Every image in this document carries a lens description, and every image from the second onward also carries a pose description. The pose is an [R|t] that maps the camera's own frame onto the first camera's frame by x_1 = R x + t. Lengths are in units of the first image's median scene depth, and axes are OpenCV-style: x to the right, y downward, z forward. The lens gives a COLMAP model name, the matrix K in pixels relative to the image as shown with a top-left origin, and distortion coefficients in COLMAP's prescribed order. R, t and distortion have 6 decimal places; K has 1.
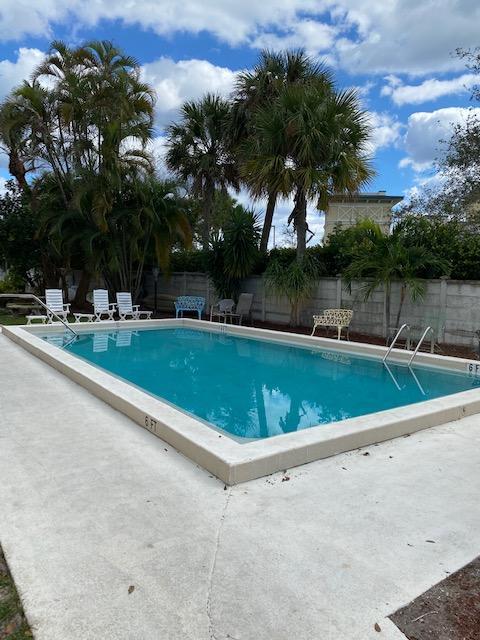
lens RADIAL K [[484.2, 0, 248.7], [0, 484.2, 320.0], [0, 0, 1]] dist [0.078136, -0.133336]
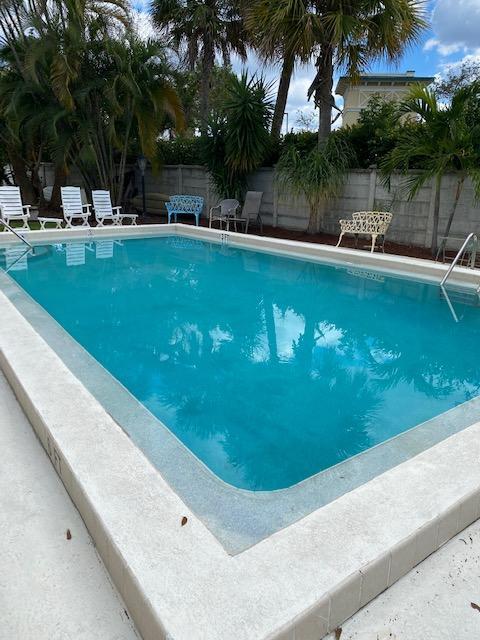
lens RADIAL K [[484.2, 0, 248.7], [0, 484.2, 320.0], [0, 0, 1]] dist [0.078136, -0.133336]
pose [[0.999823, 0.001312, -0.018761, 0.001639], [0.002426, 0.980241, 0.197793, -0.006127], [0.018650, -0.197803, 0.980064, 0.175714]]
